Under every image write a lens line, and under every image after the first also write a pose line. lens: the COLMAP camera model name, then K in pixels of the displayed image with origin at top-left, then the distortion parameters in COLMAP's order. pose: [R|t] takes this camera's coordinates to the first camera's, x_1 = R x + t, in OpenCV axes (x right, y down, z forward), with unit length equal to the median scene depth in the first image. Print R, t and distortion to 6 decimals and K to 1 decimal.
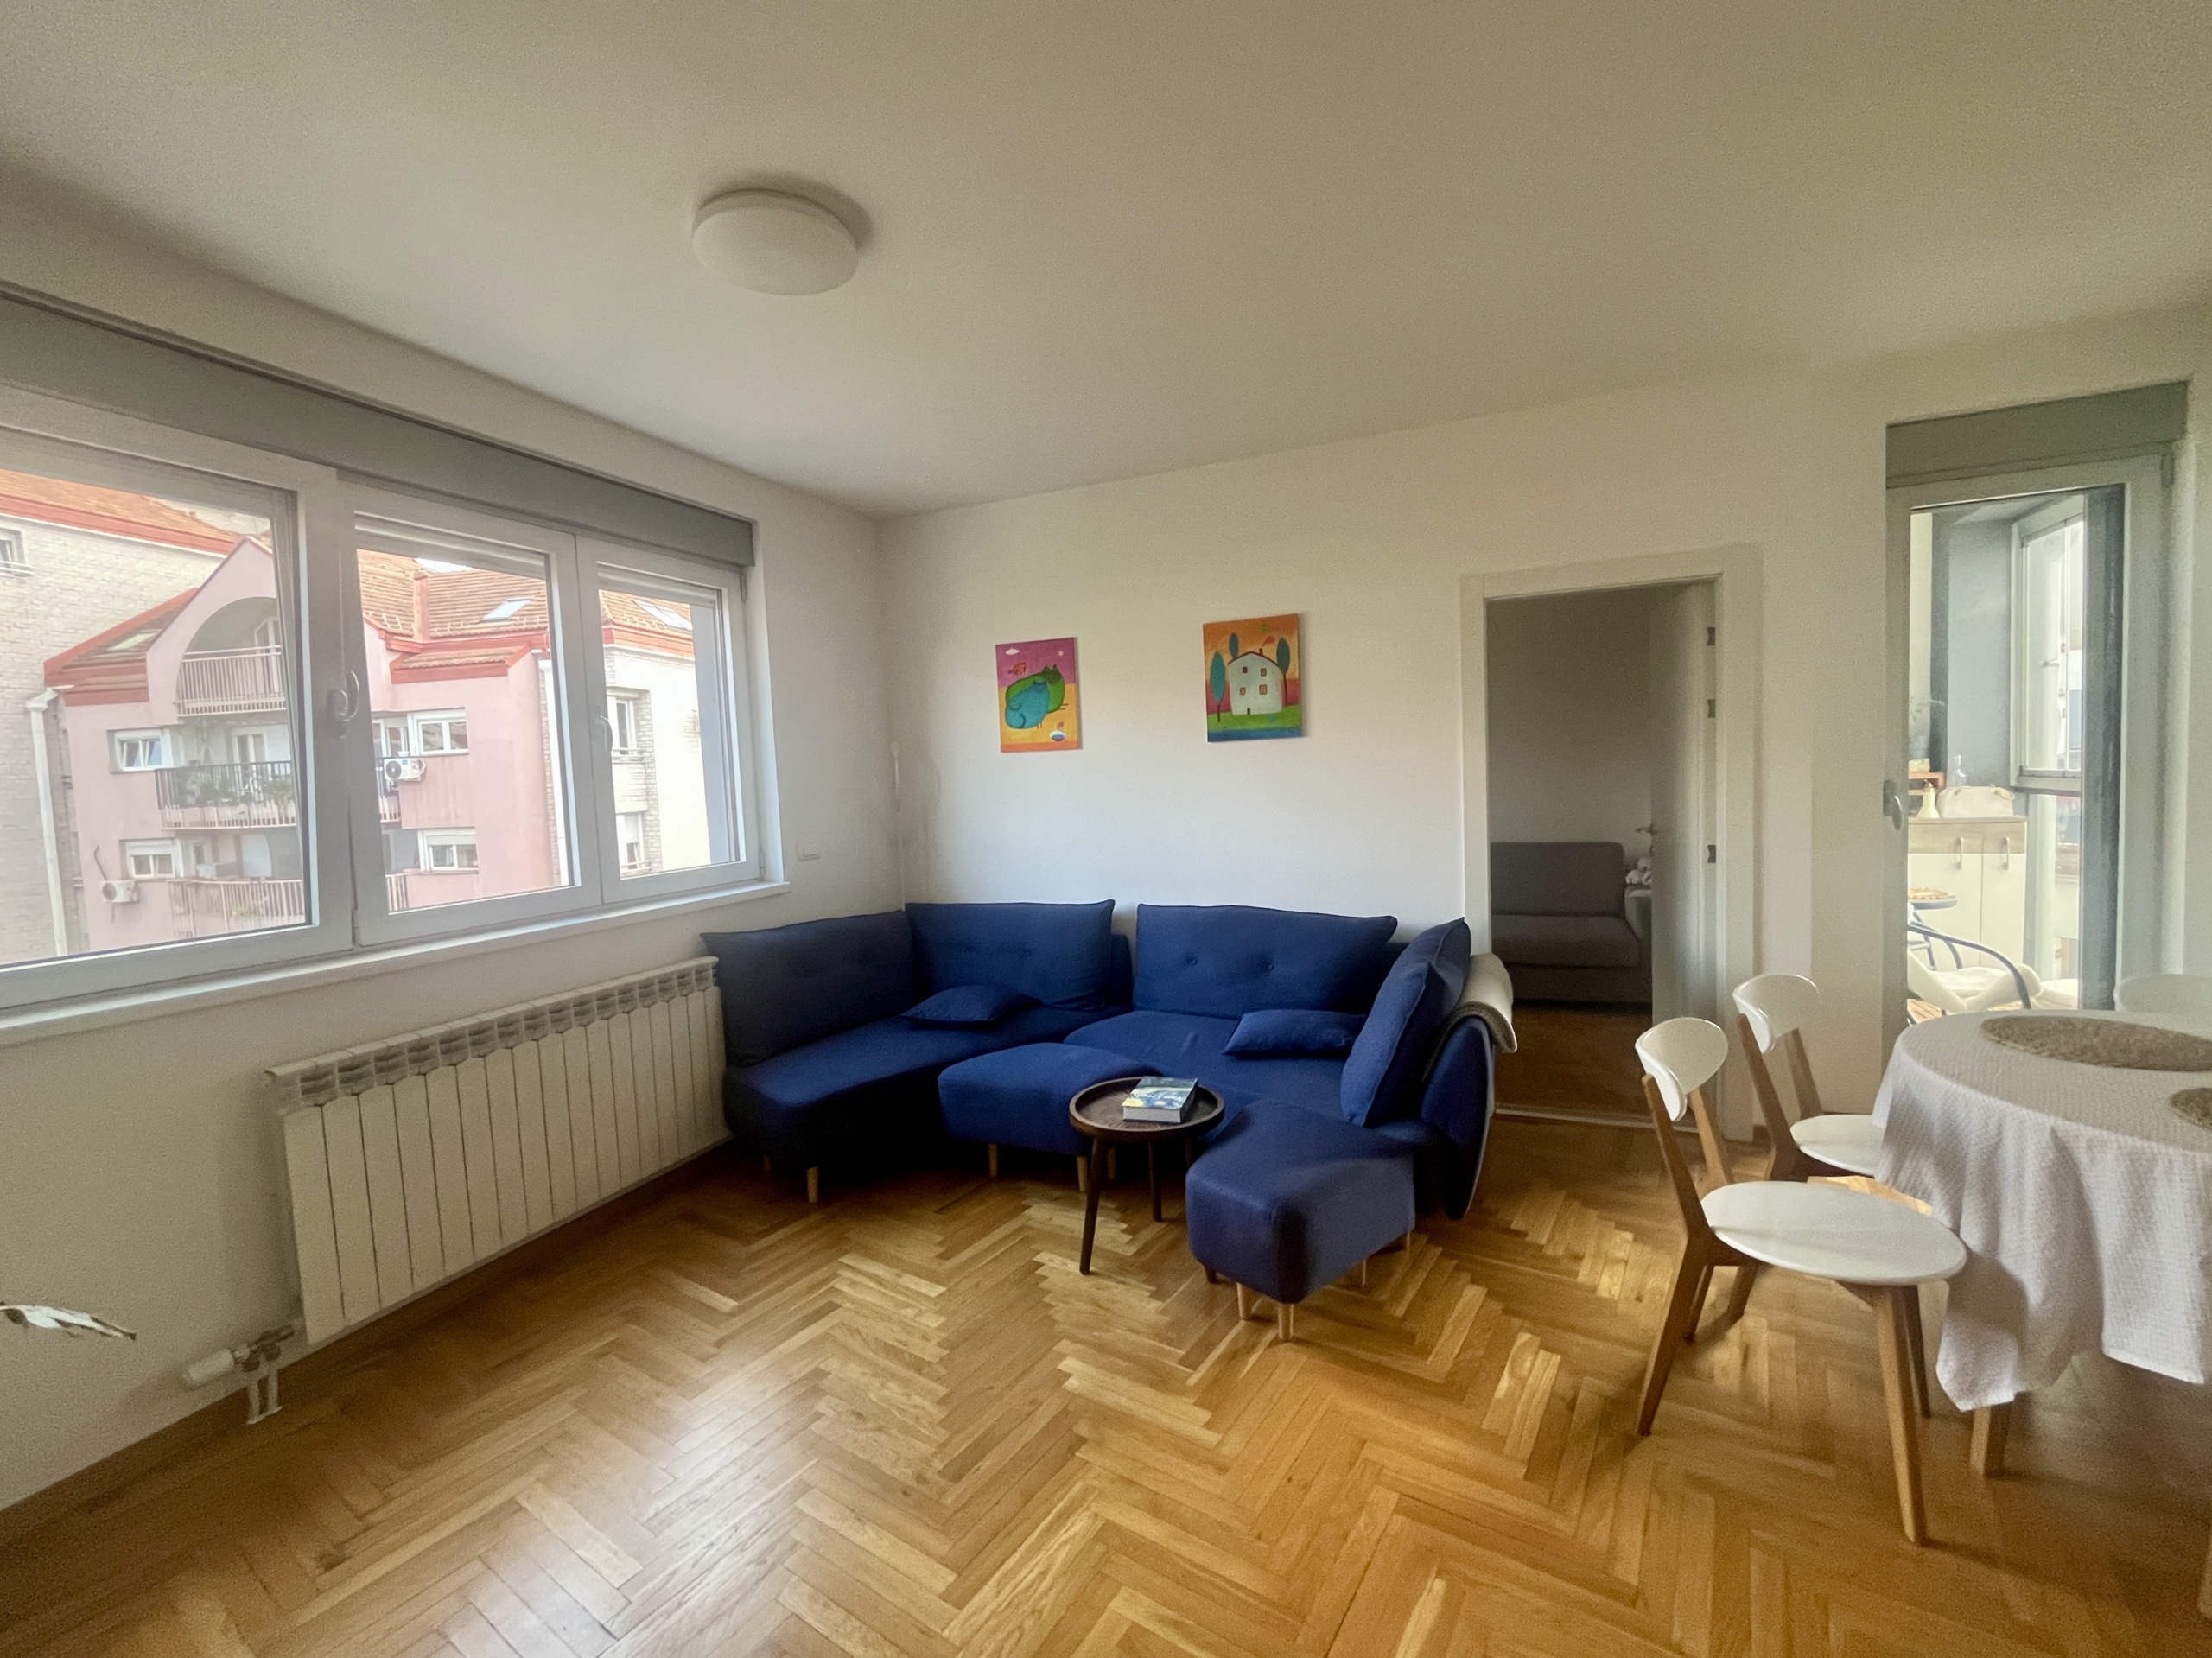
lens RADIAL K [[939.0, 0, 1106.0], [0, 939.0, 829.0], [0, 0, 1]] dist [0.000473, -0.000006]
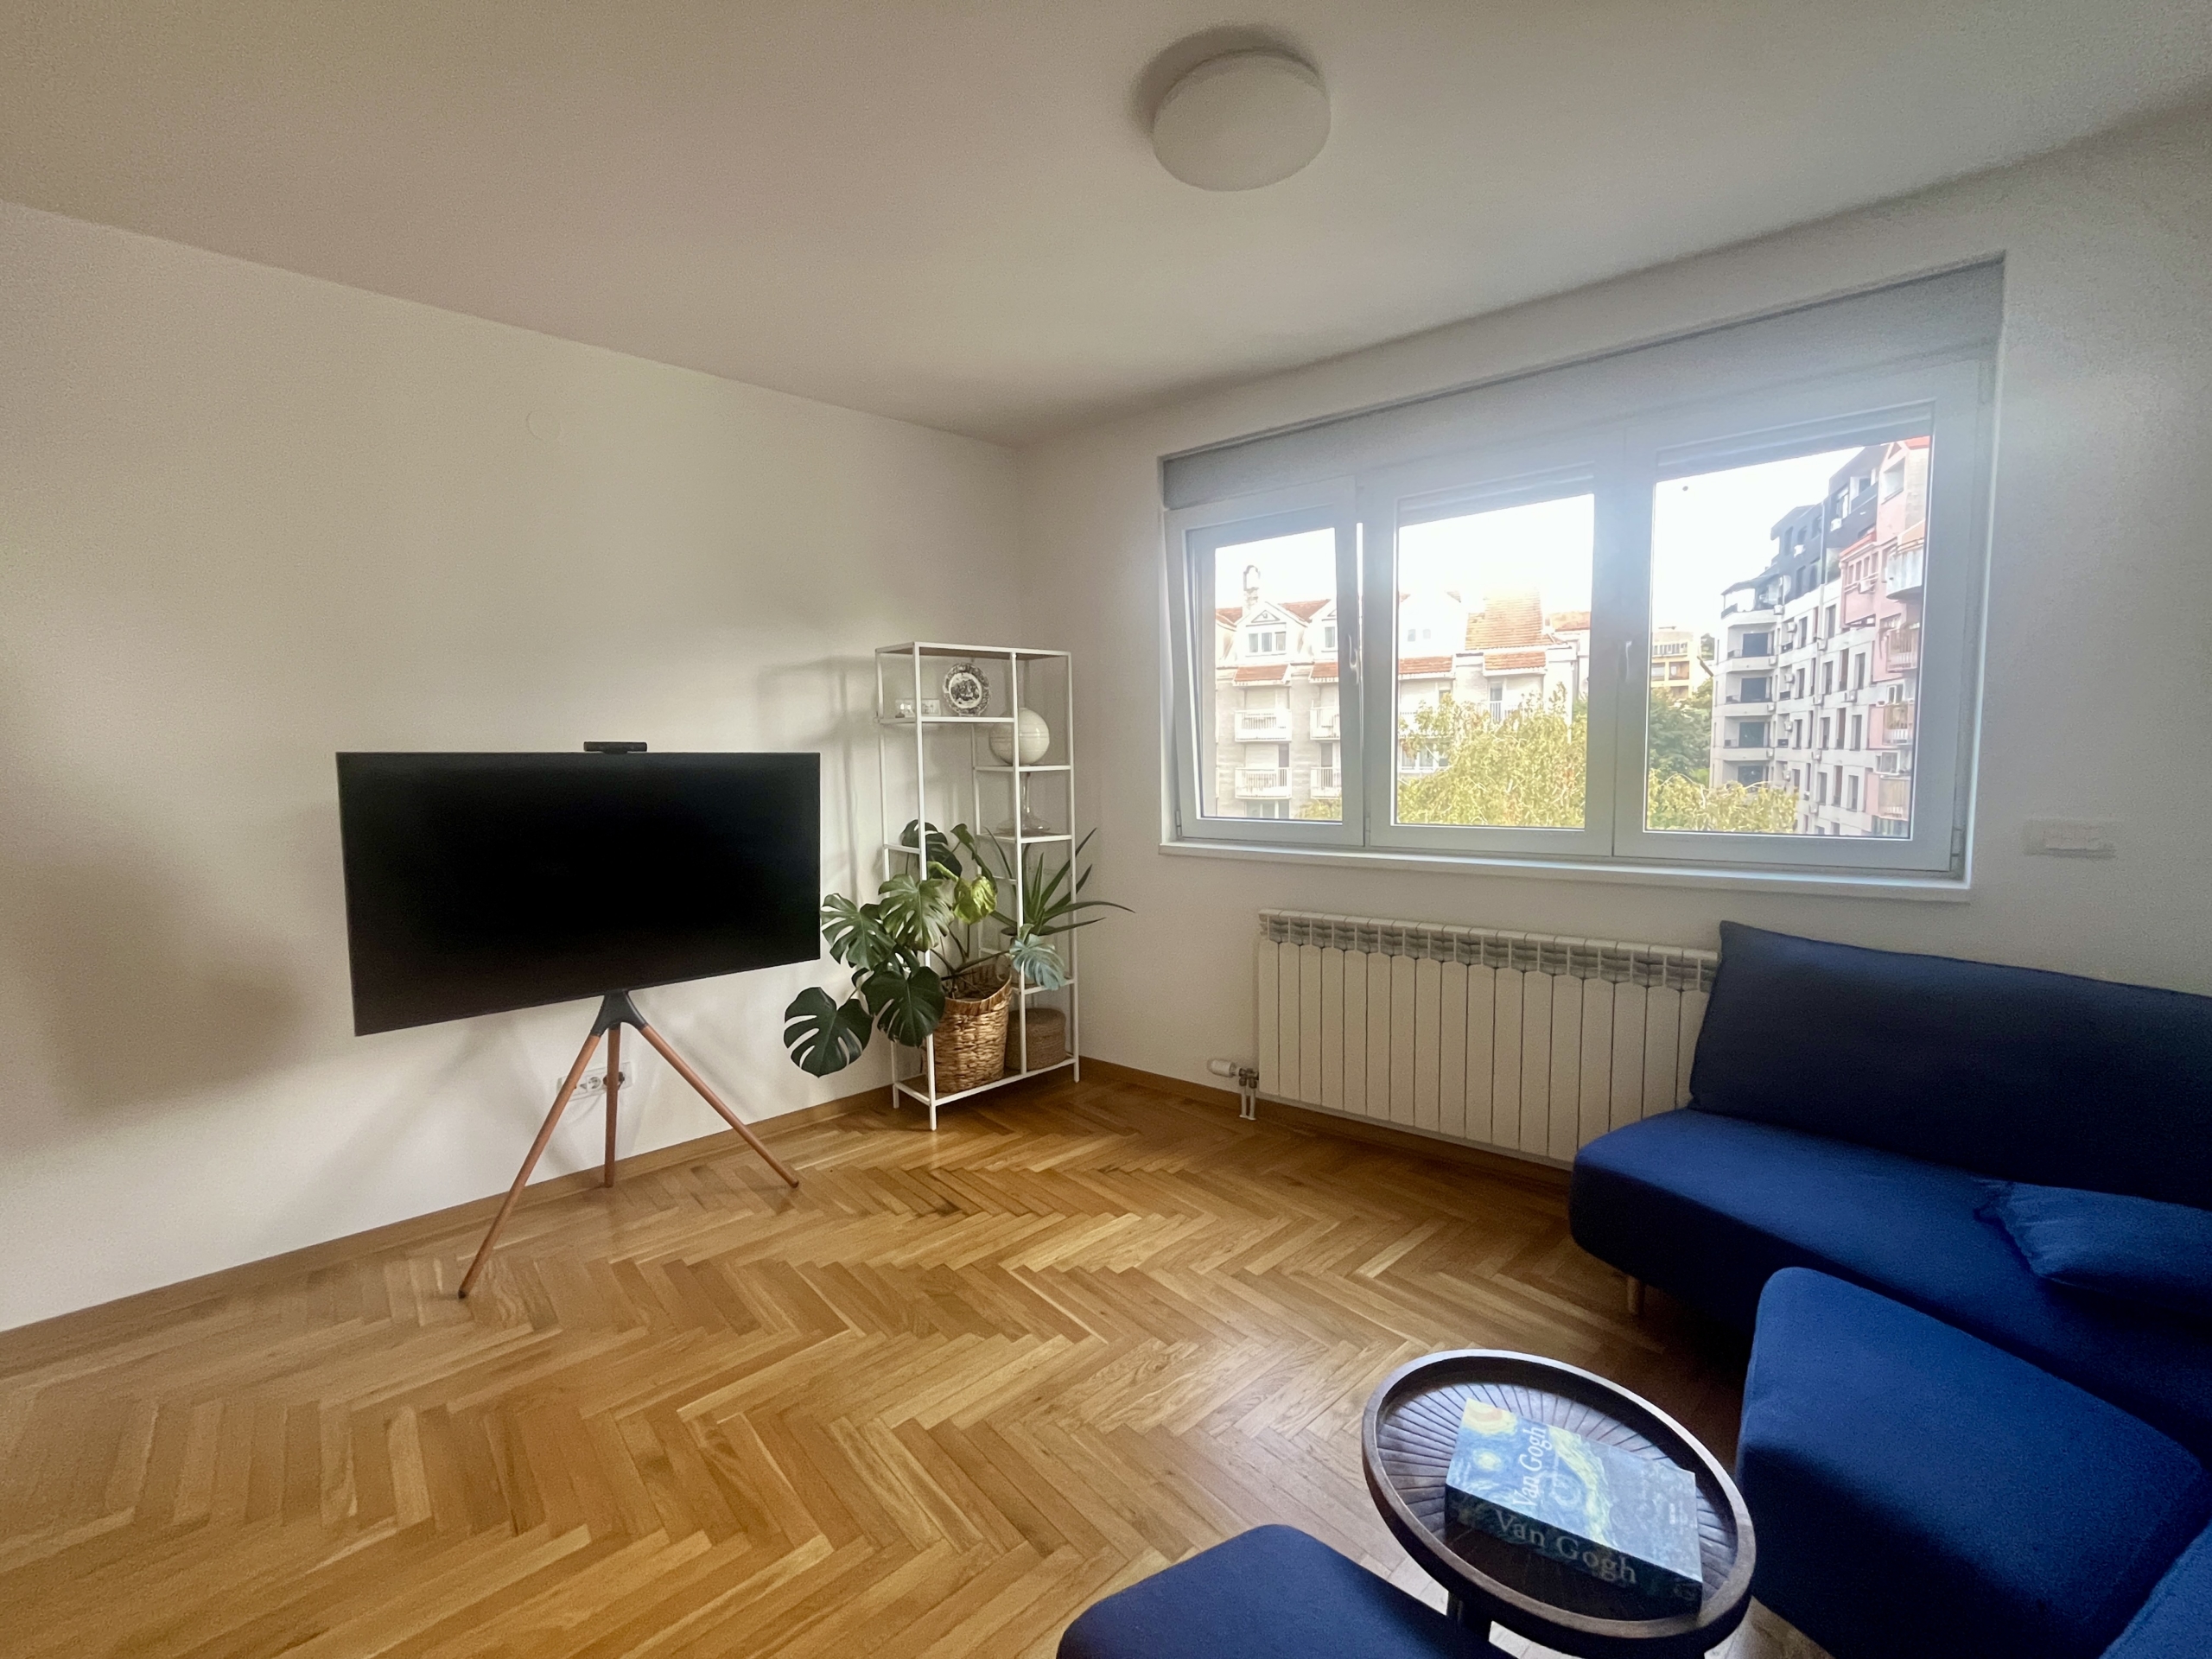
lens RADIAL K [[905.0, 0, 1106.3], [0, 905.0, 835.8], [0, 0, 1]] dist [-0.002565, -0.000319]
pose [[-0.243285, 0.138716, -0.959985, 0.553449], [-0.027643, 0.988327, 0.149817, -0.073564], [0.969561, 0.062985, -0.236610, 1.052082]]
